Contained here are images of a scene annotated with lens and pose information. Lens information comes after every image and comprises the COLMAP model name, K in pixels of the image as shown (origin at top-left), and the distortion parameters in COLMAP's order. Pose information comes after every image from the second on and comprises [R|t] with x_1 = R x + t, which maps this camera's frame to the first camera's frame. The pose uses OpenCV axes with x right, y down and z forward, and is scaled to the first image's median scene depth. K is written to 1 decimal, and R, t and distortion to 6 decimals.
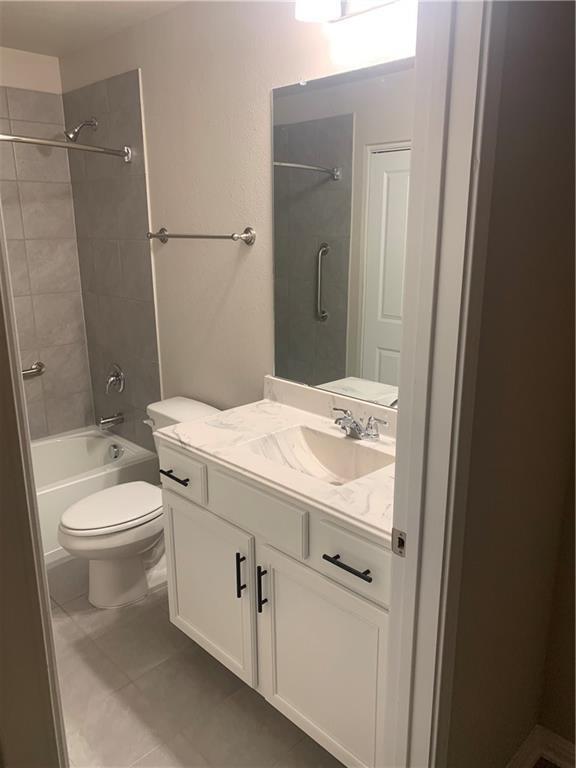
lens RADIAL K [[578.7, 0, 288.0], [0, 578.7, 384.0], [0, 0, 1]] dist [-0.031597, 0.002550]
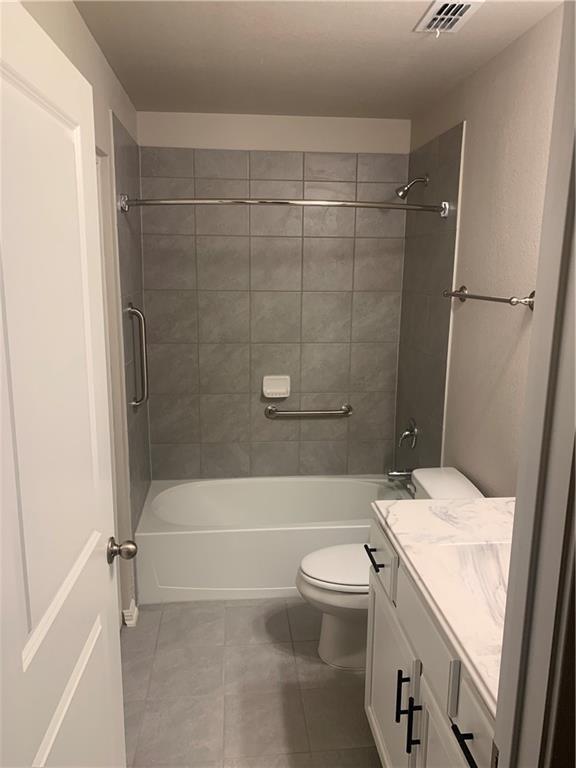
lens RADIAL K [[570.5, 0, 288.0], [0, 570.5, 384.0], [0, 0, 1]] dist [0.026975, -0.099181]
pose [[0.767464, 0.134283, -0.626871, 0.162075], [-0.178528, 0.983904, -0.007804, -0.055452], [0.615732, 0.117904, 0.779084, 0.121214]]
